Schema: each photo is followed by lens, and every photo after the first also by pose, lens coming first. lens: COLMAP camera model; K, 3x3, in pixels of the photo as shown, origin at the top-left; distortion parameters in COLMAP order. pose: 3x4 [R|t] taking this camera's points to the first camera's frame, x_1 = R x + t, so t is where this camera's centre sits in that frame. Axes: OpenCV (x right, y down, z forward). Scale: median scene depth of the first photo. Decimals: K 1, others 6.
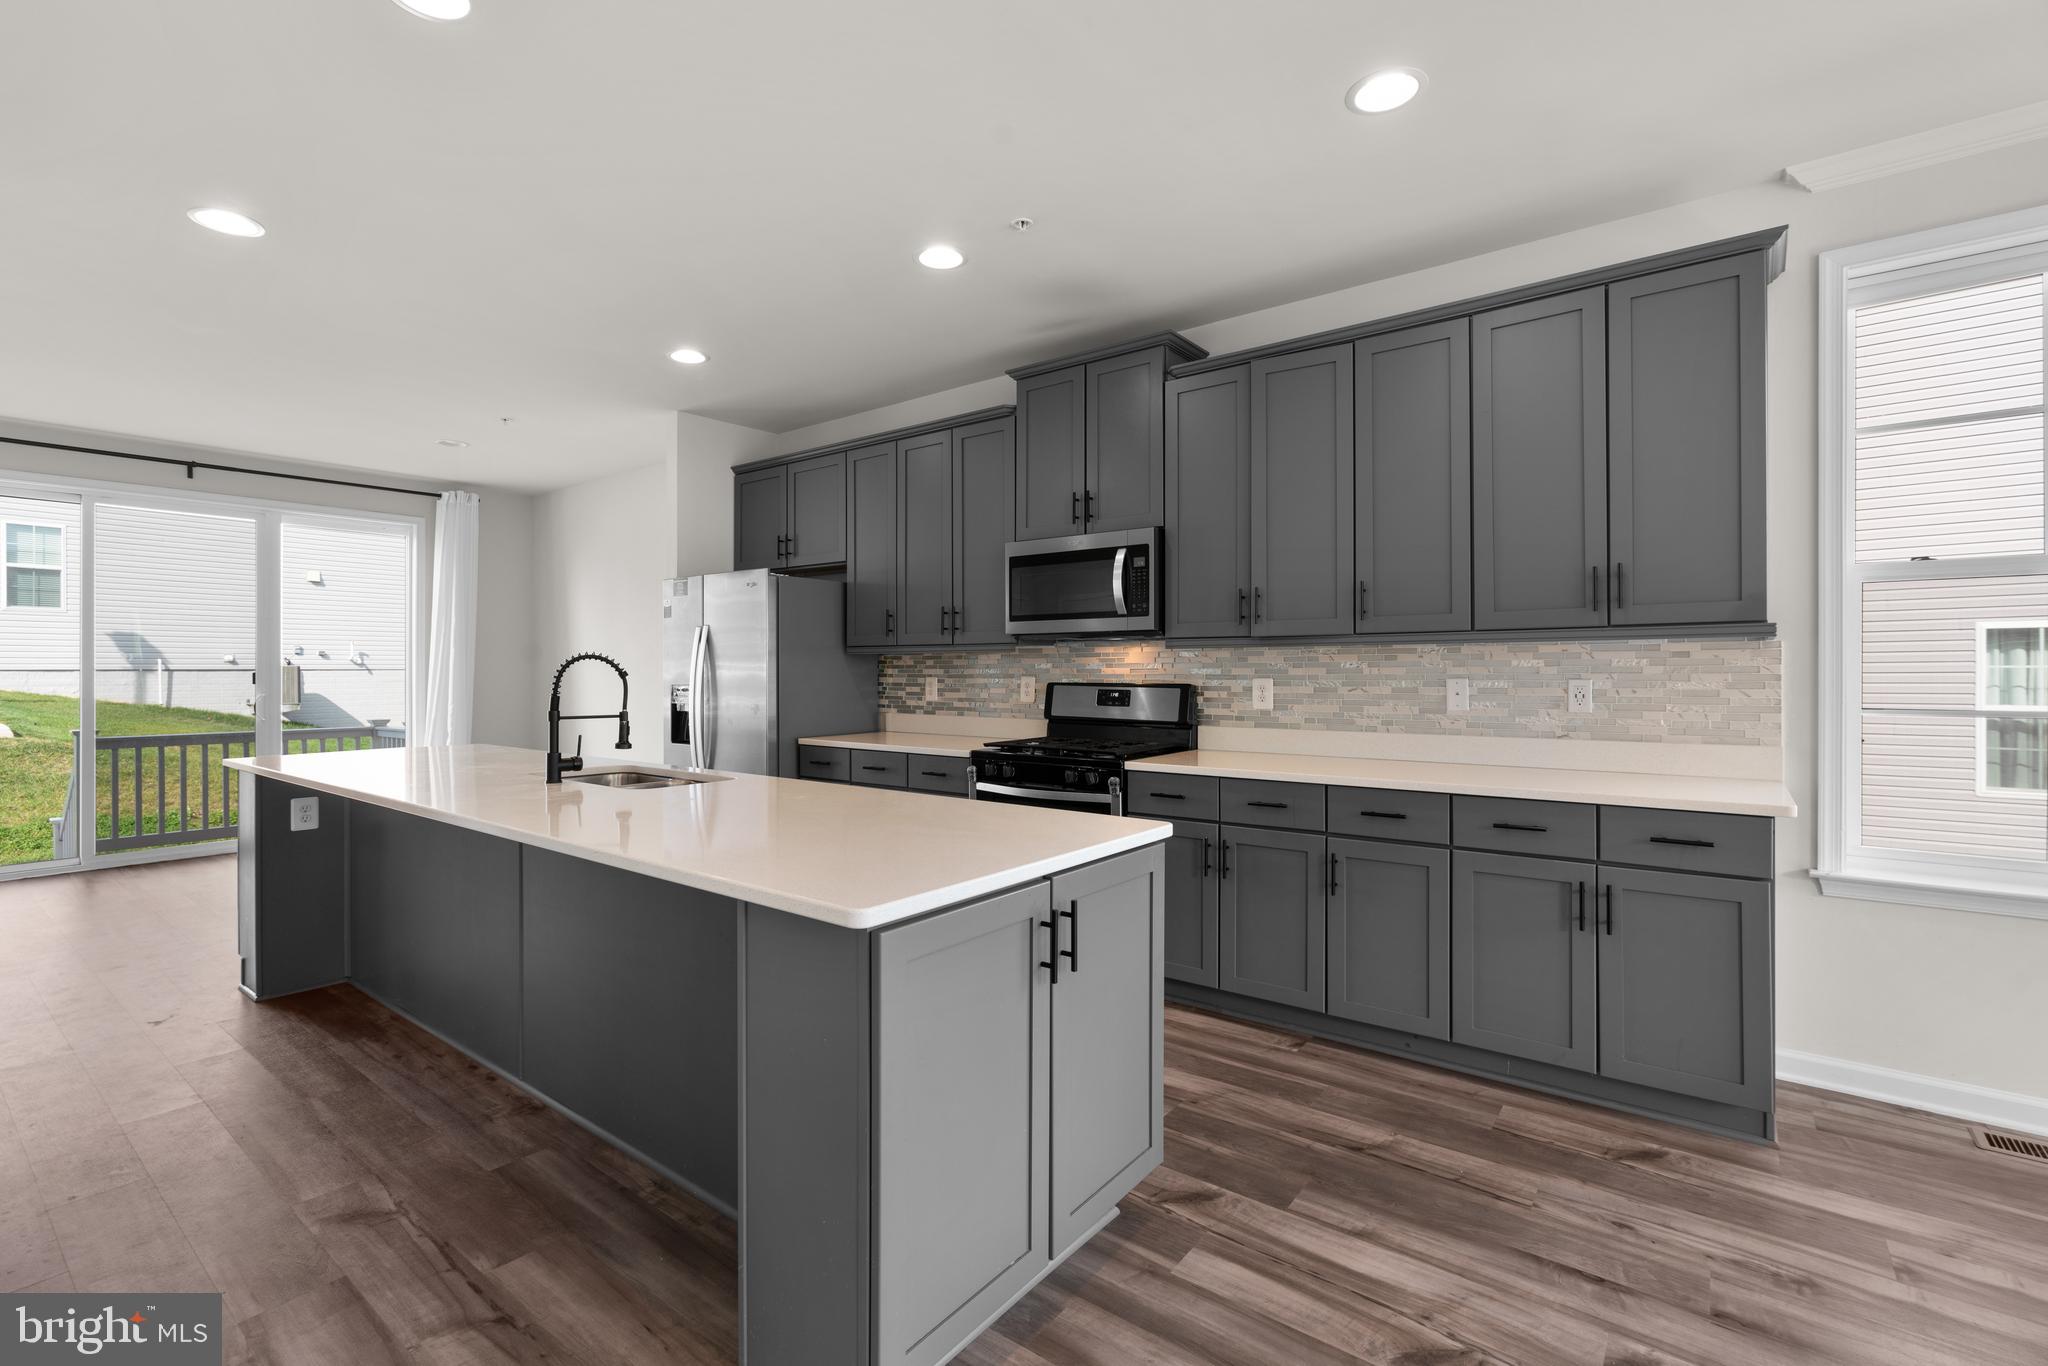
lens RADIAL K [[916.1, 0, 1000.3], [0, 916.1, 667.3], [0, 0, 1]] dist [-0.015021, 0.005643]
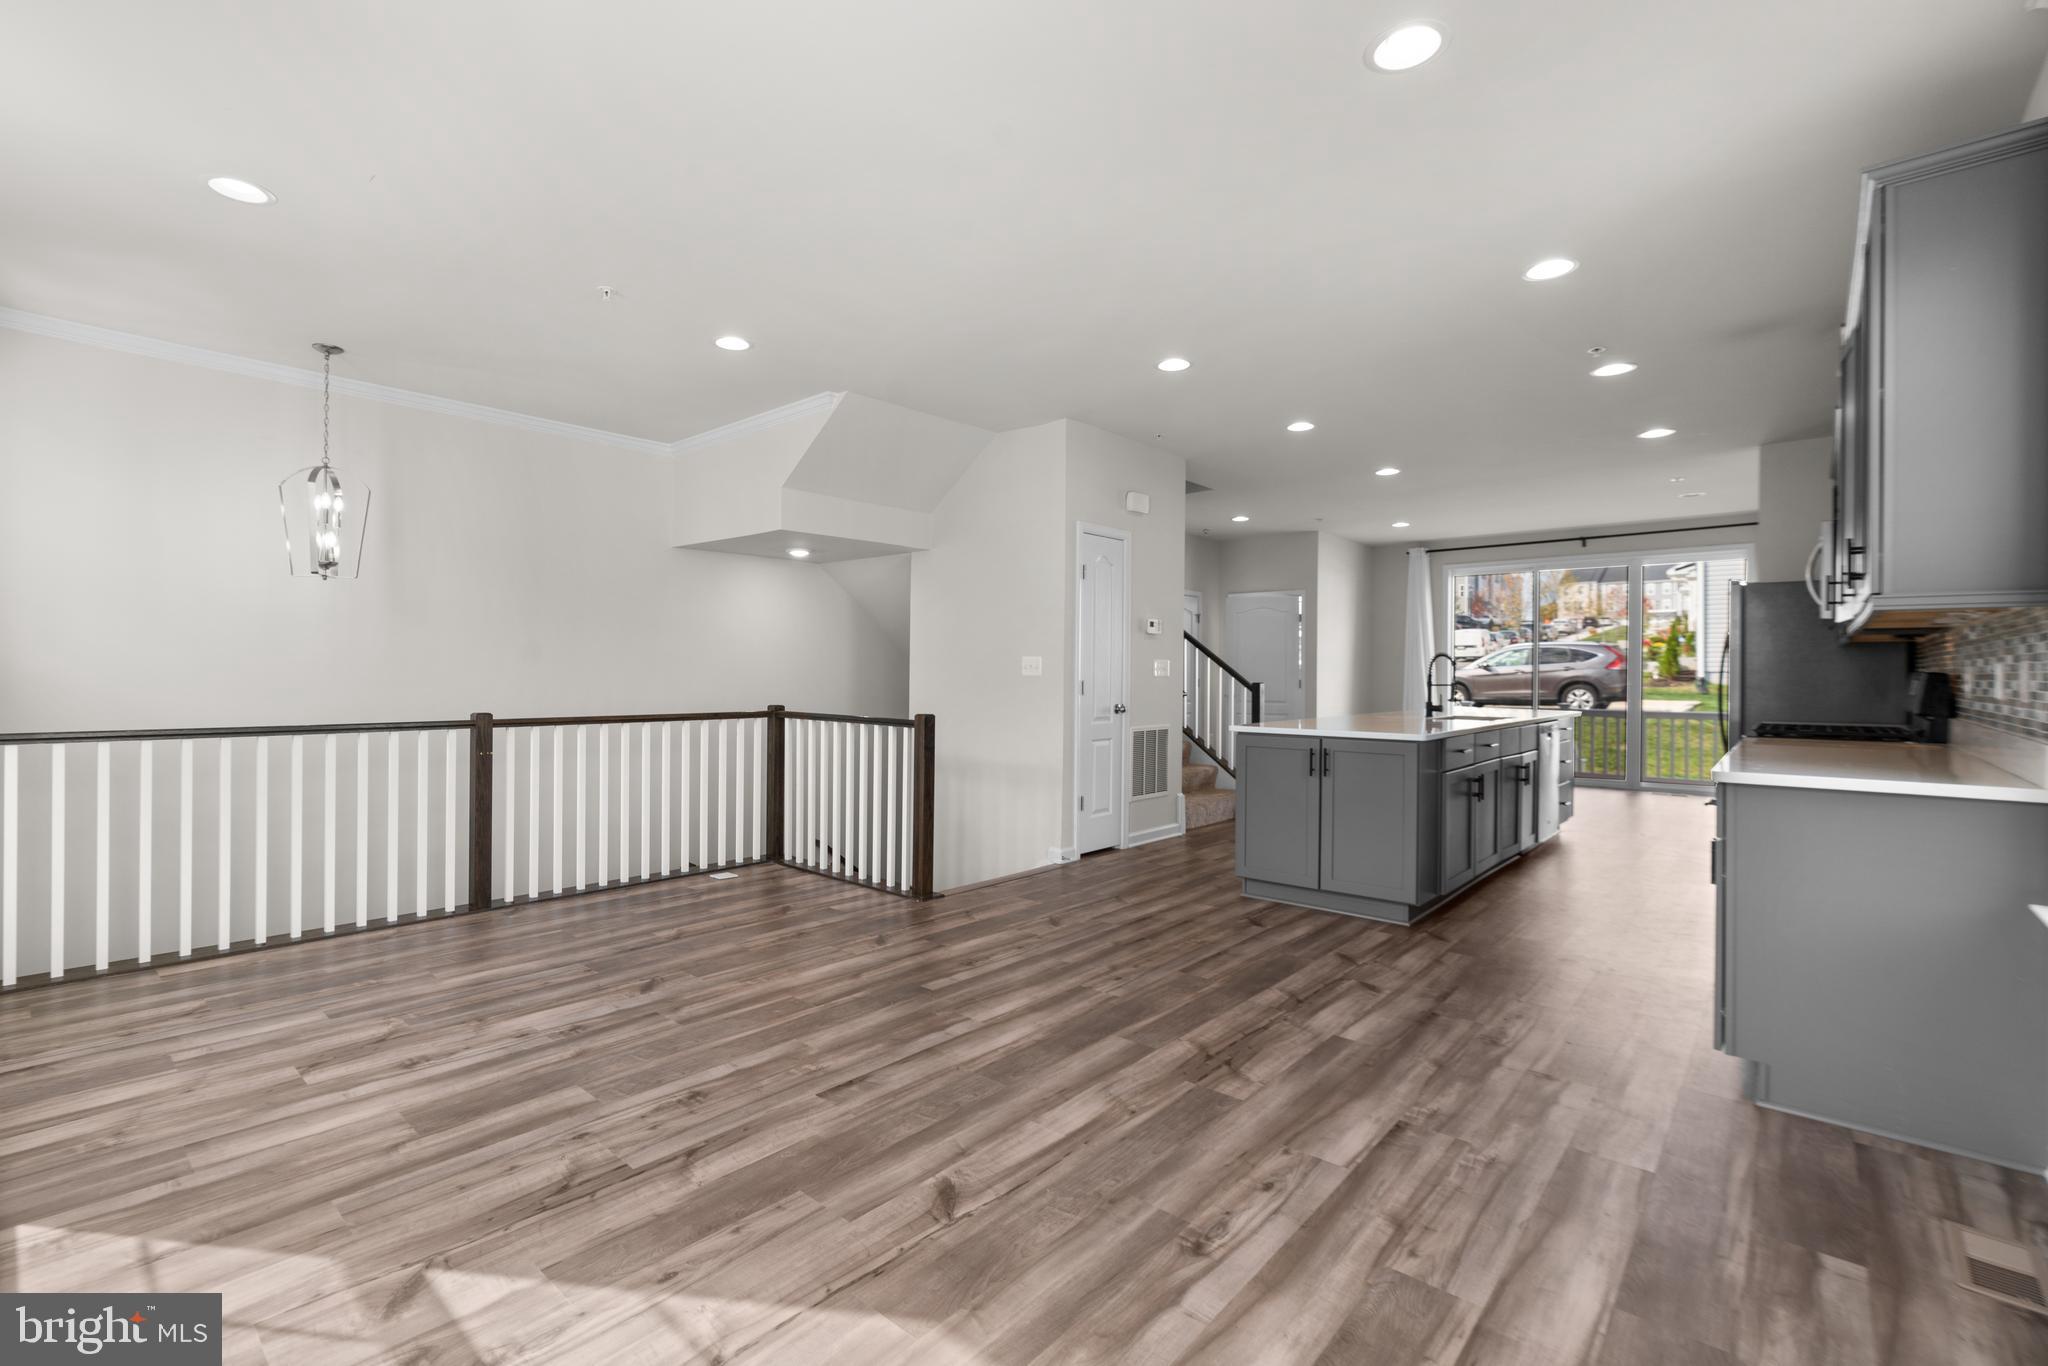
lens RADIAL K [[916.1, 0, 994.3], [0, 916.1, 659.1], [0, 0, 1]] dist [-0.015021, 0.005643]
pose [[-0.066524, -0.014357, -0.997682, 1.263916], [-0.001352, 0.999897, -0.014299, 0.020464], [0.997784, 0.000397, -0.066537, 0.119564]]
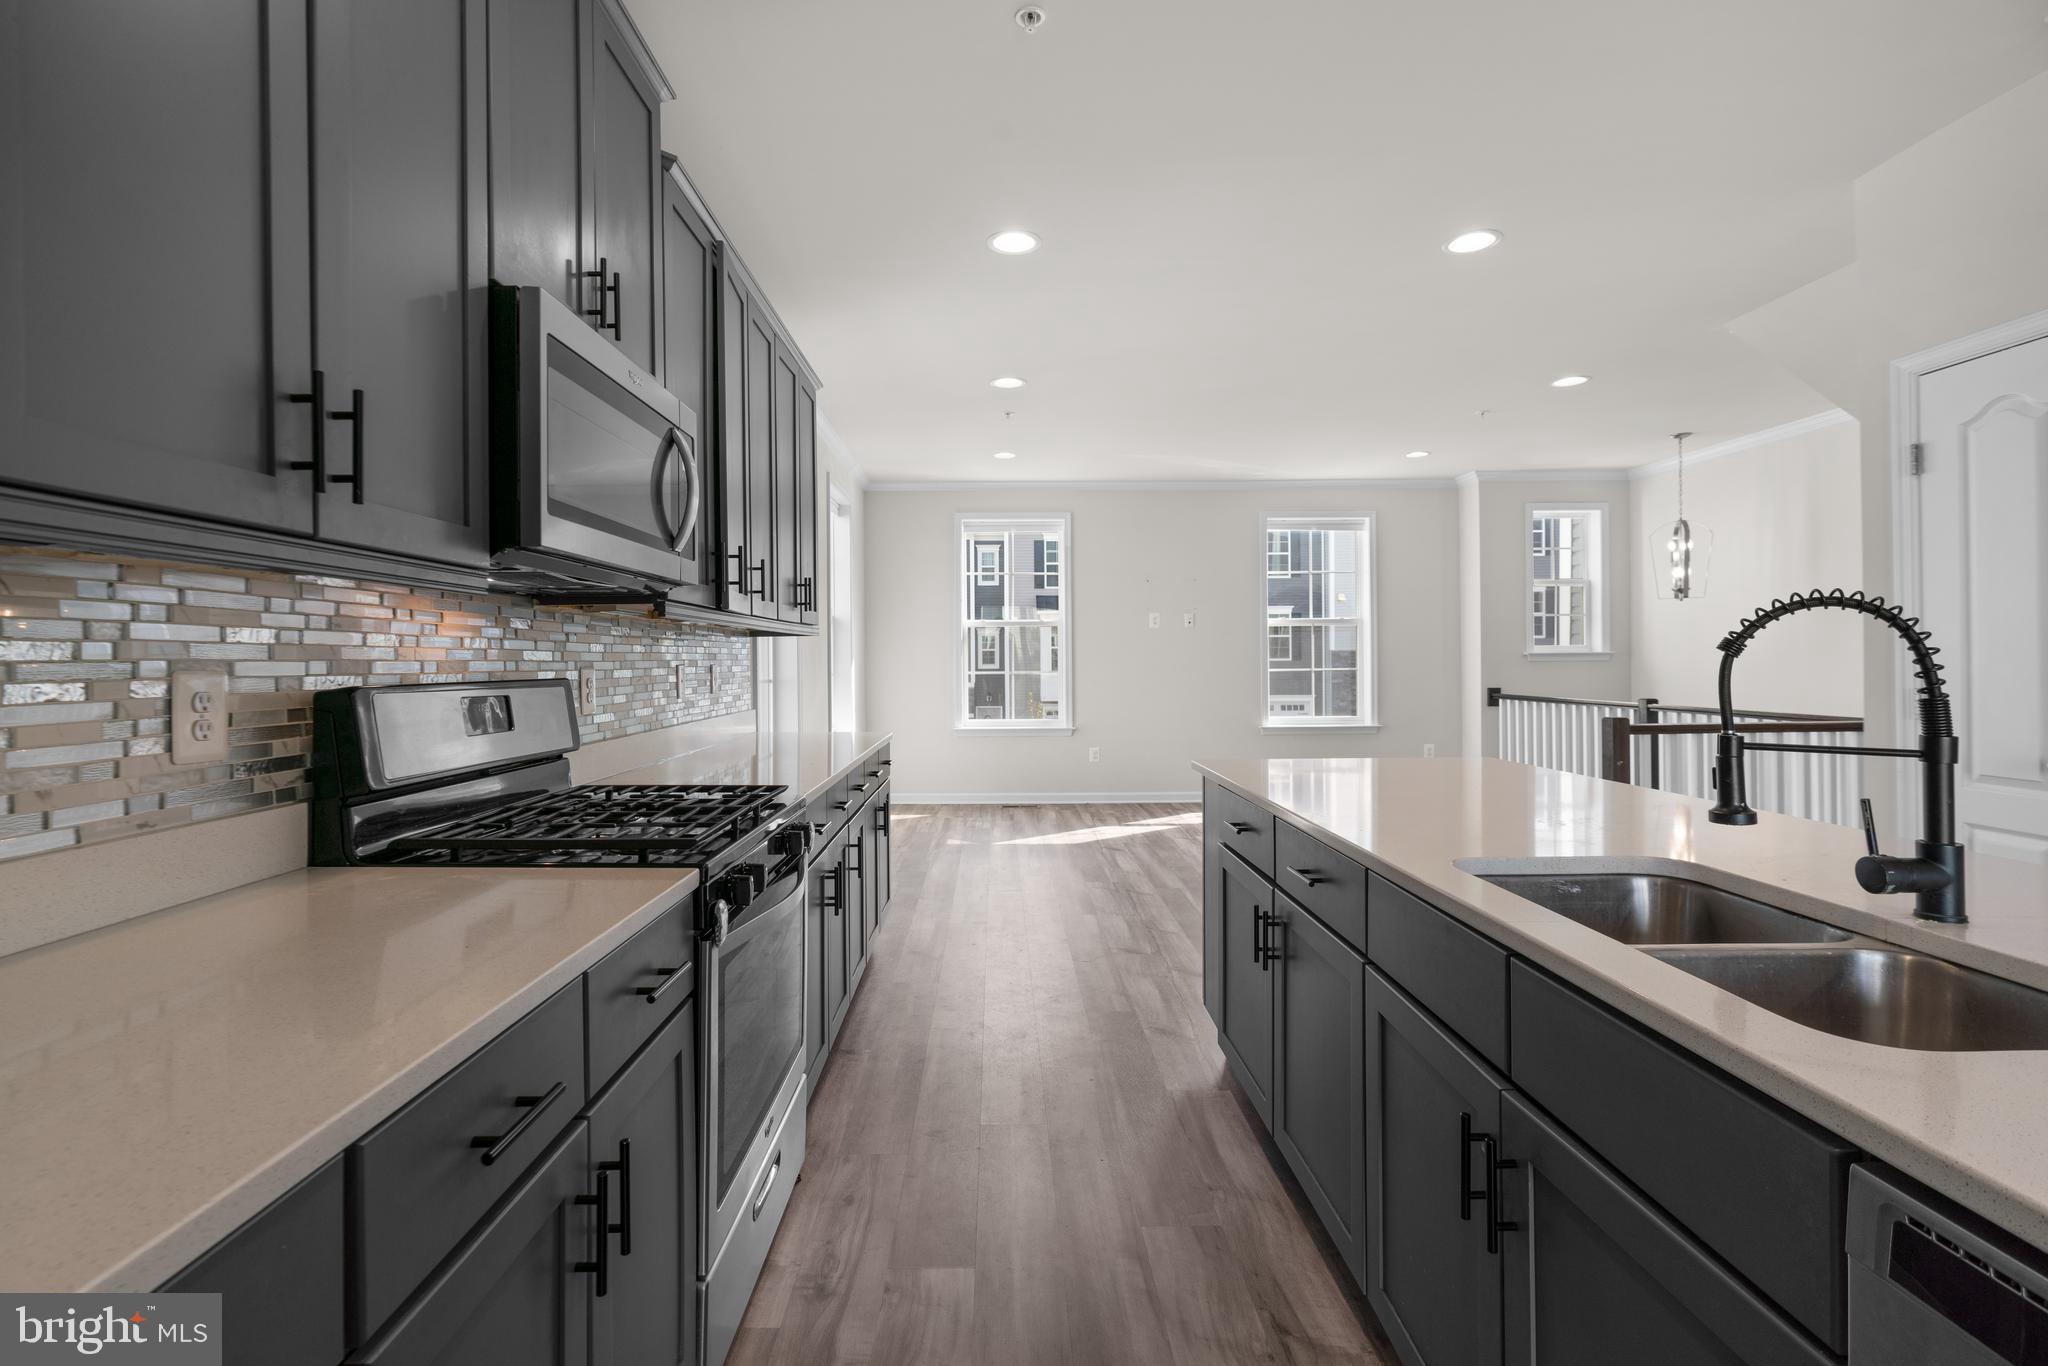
lens RADIAL K [[916.1, 0, 1008.1], [0, 916.1, 664.1], [0, 0, 1]] dist [-0.015021, 0.005643]
pose [[-0.626385, 0.001194, 0.779513, -0.415218], [0.004374, 0.999988, 0.001983, 0.009985], [-0.779502, 0.004652, -0.626383, 1.198707]]
